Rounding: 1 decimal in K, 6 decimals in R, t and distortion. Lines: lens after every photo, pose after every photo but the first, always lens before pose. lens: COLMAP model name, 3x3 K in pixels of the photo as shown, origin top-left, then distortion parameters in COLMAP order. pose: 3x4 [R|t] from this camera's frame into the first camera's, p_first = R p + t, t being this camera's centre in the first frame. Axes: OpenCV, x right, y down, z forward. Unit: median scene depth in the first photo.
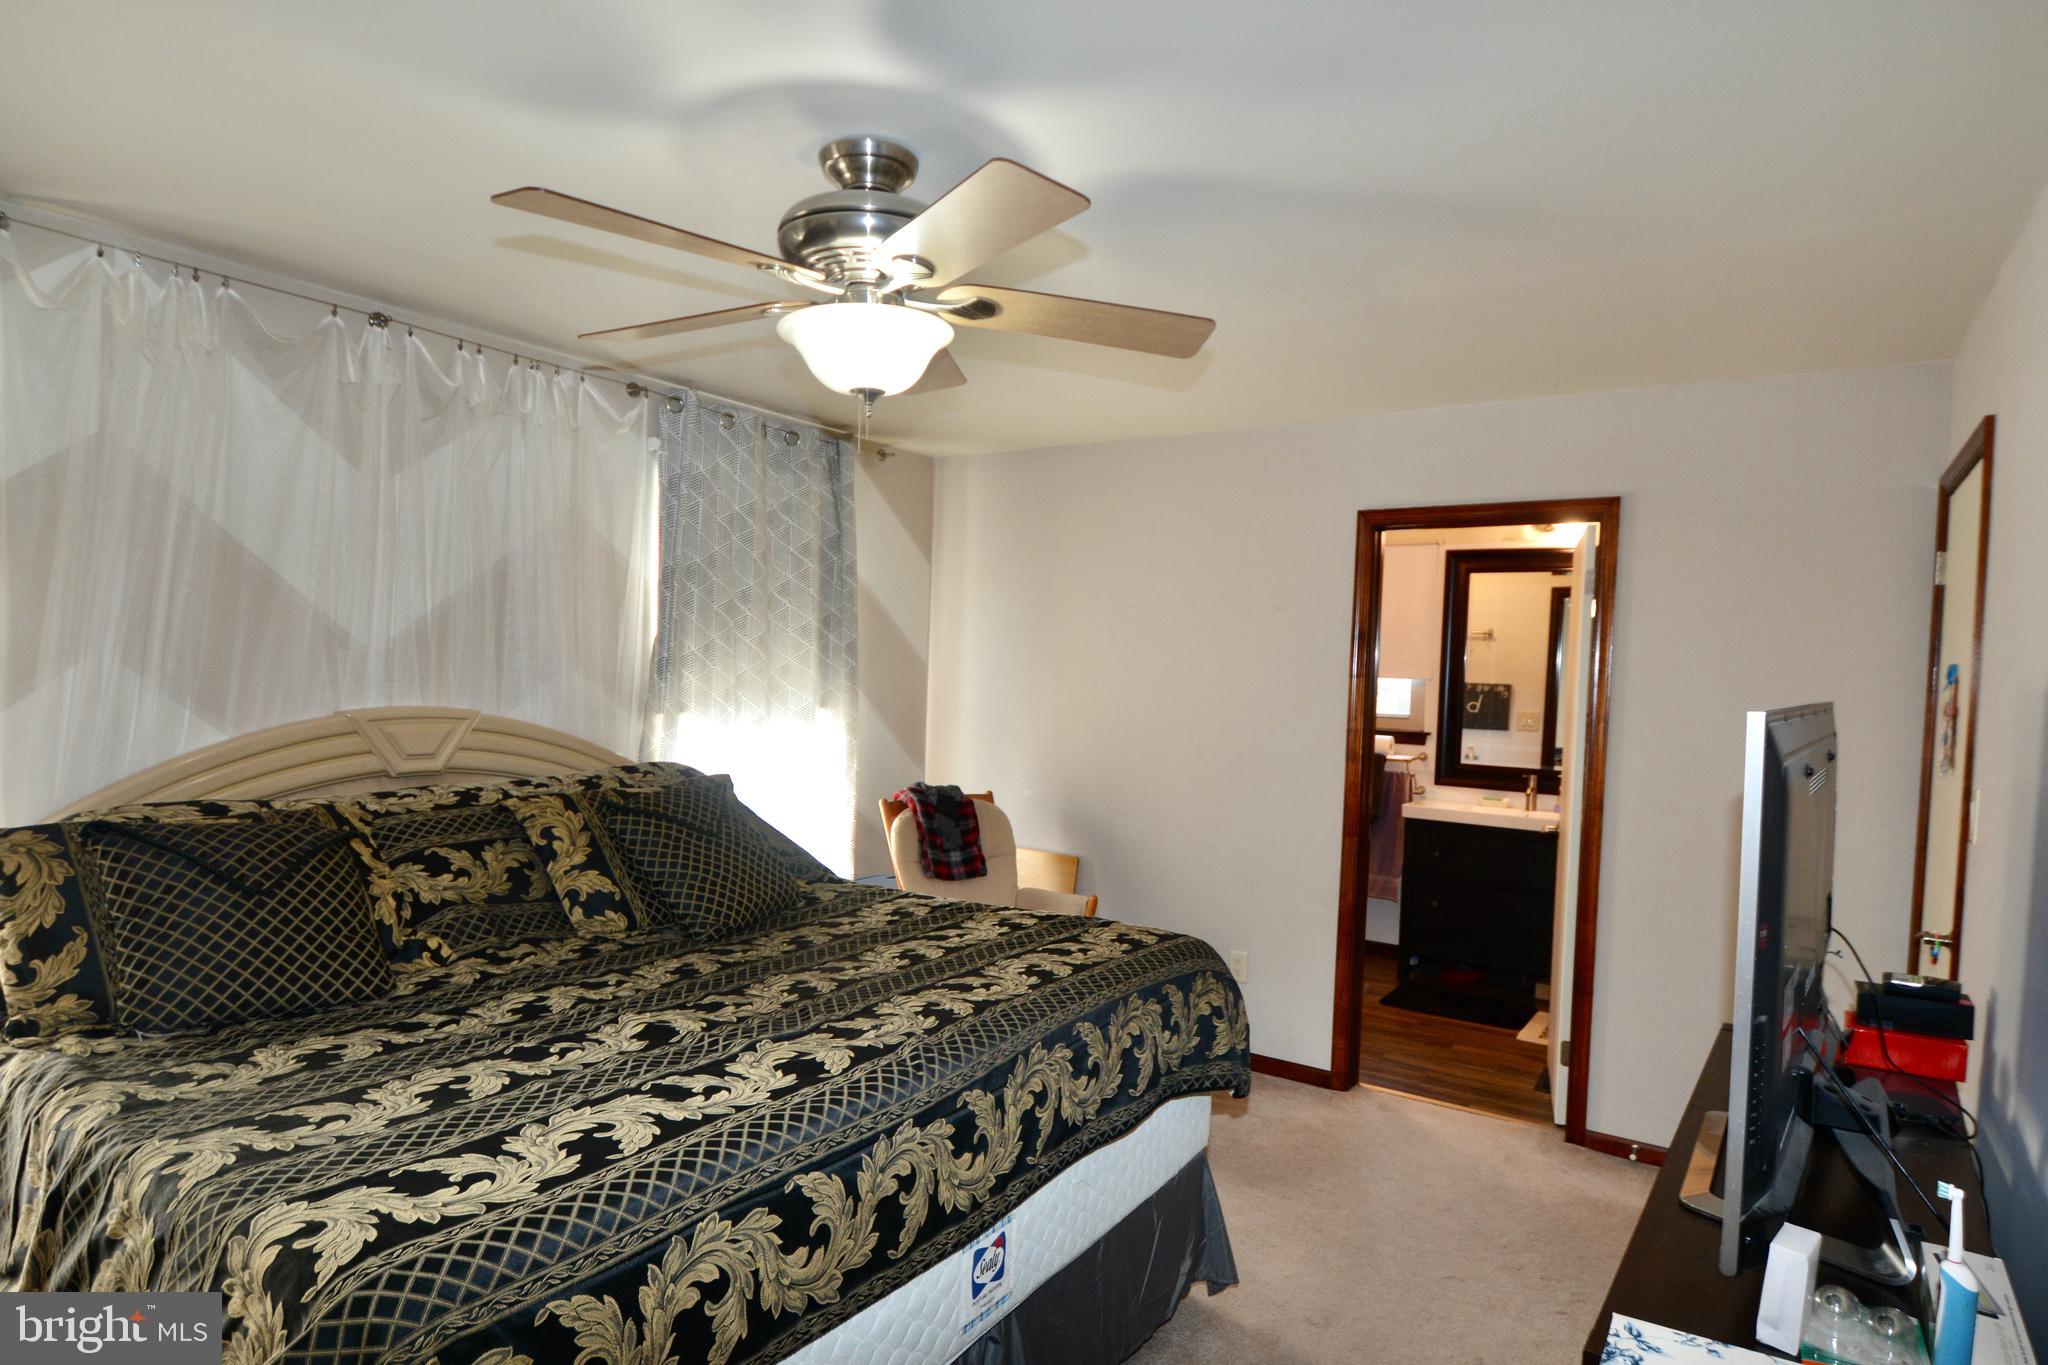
lens RADIAL K [[1134.5, 0, 1034.5], [0, 1134.5, 705.6], [0, 0, 1]] dist [0.016055, -0.023841]
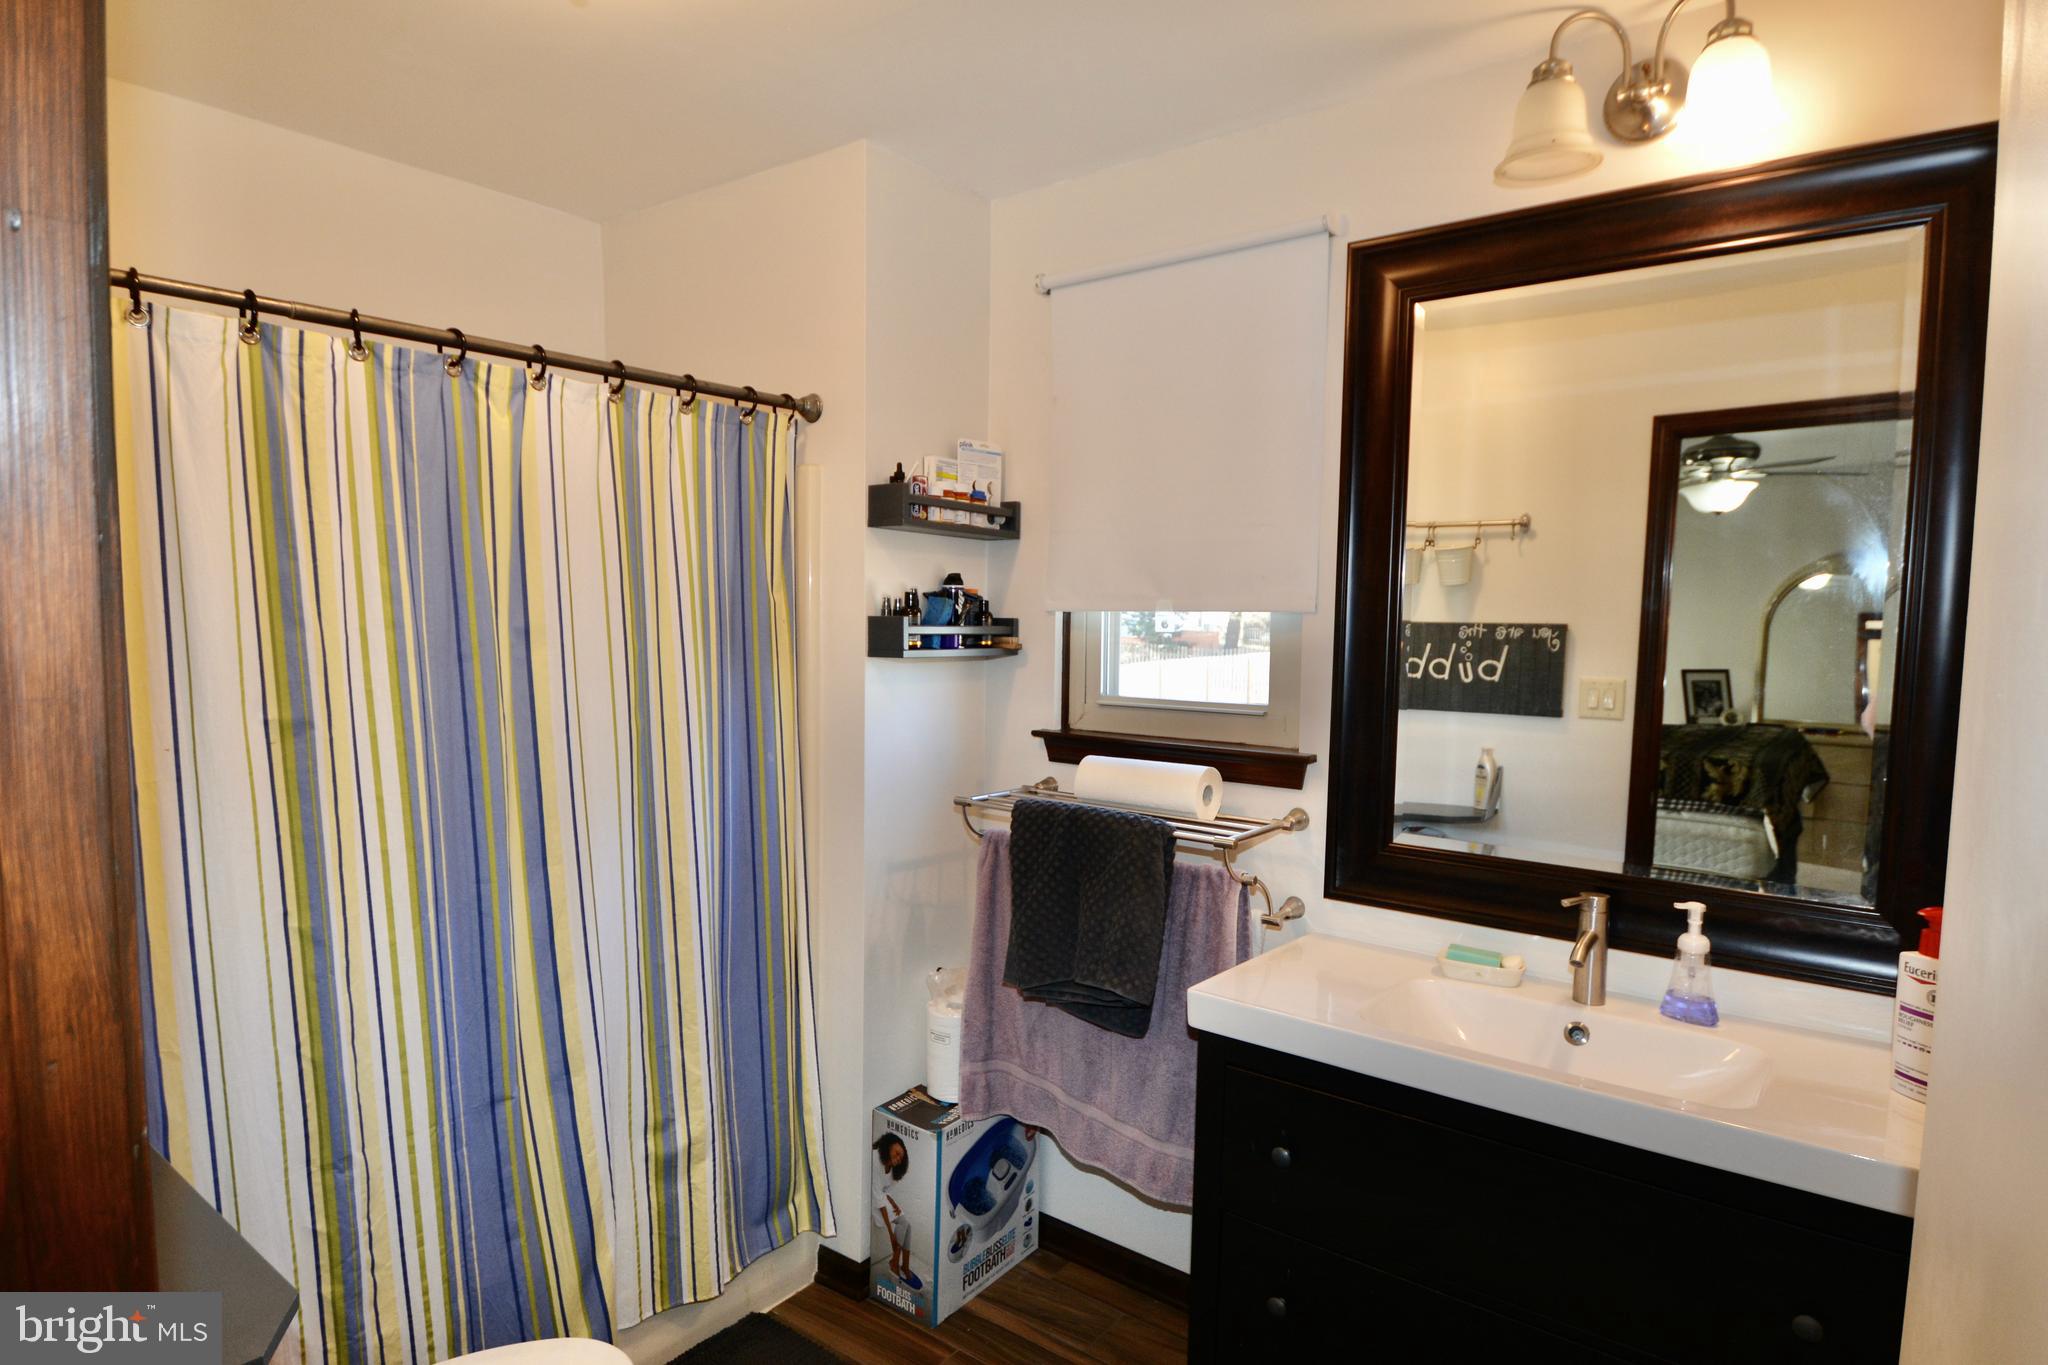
lens RADIAL K [[1134.5, 0, 1034.5], [0, 1134.5, 705.6], [0, 0, 1]] dist [0.016055, -0.023841]
pose [[0.997270, -0.018945, -0.071372, 0.287425], [0.021599, 0.999096, 0.036605, -0.007969], [0.070614, -0.038046, 0.996778, 0.632122]]
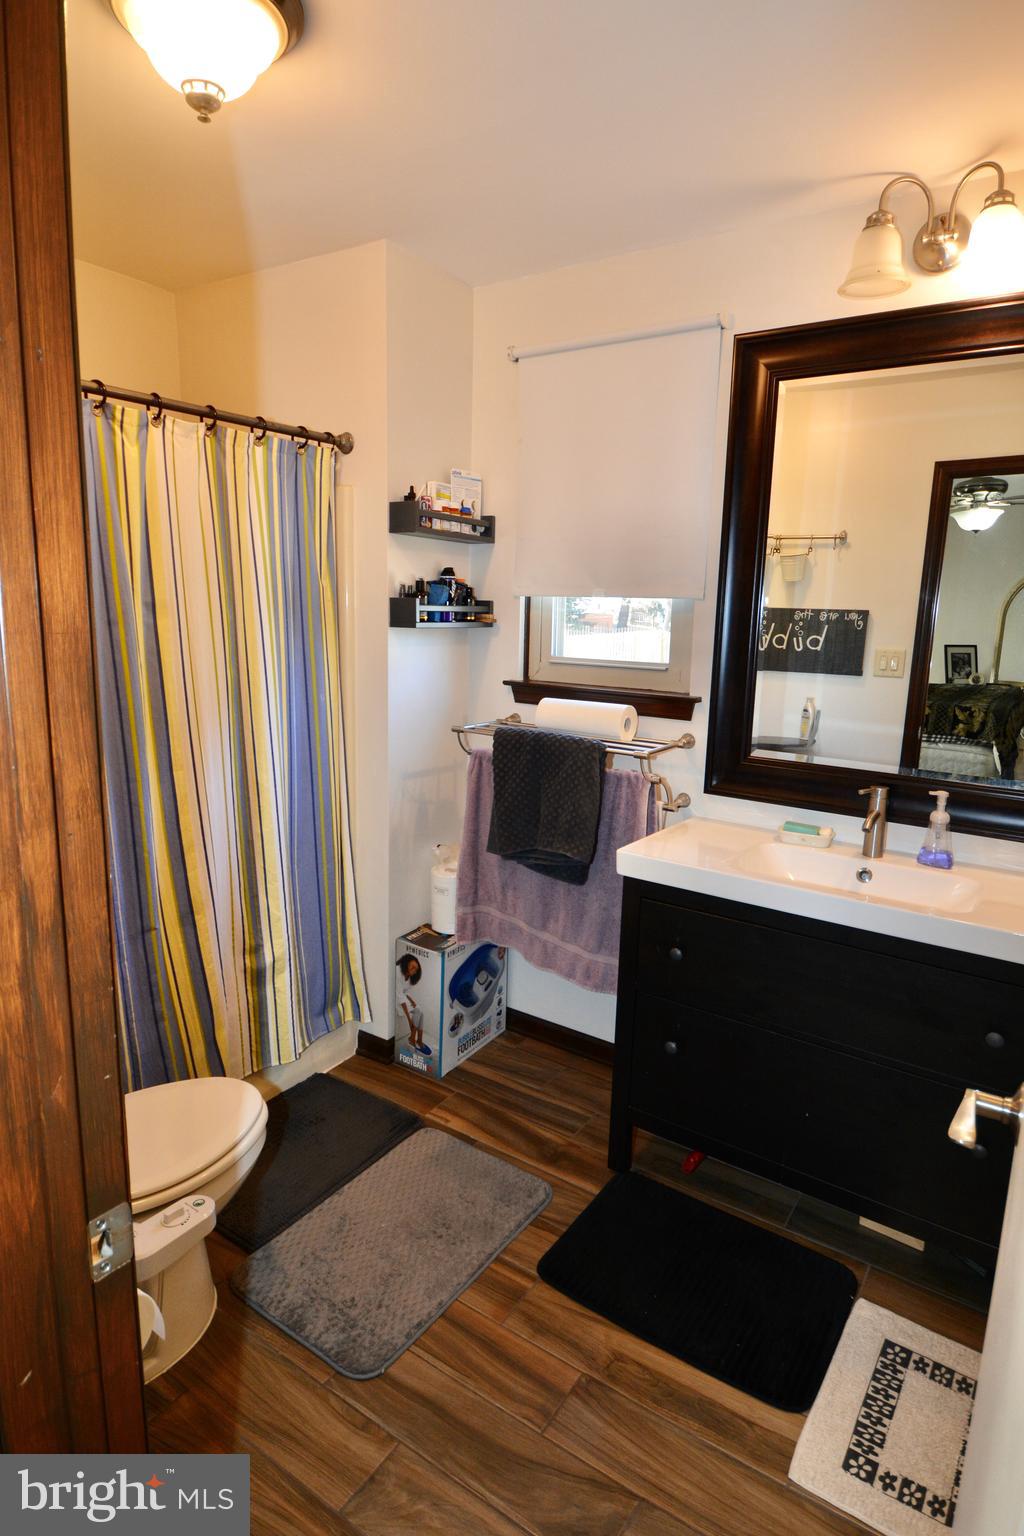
lens RADIAL K [[850.8, 0, 538.8], [0, 850.8, 761.7], [0, 0, 1]] dist [0.016055, -0.023841]
pose [[0.999916, -0.012514, 0.003386, 0.272528], [0.011891, 0.989376, 0.144896, -0.005889], [-0.005164, -0.144843, 0.989441, 0.598549]]
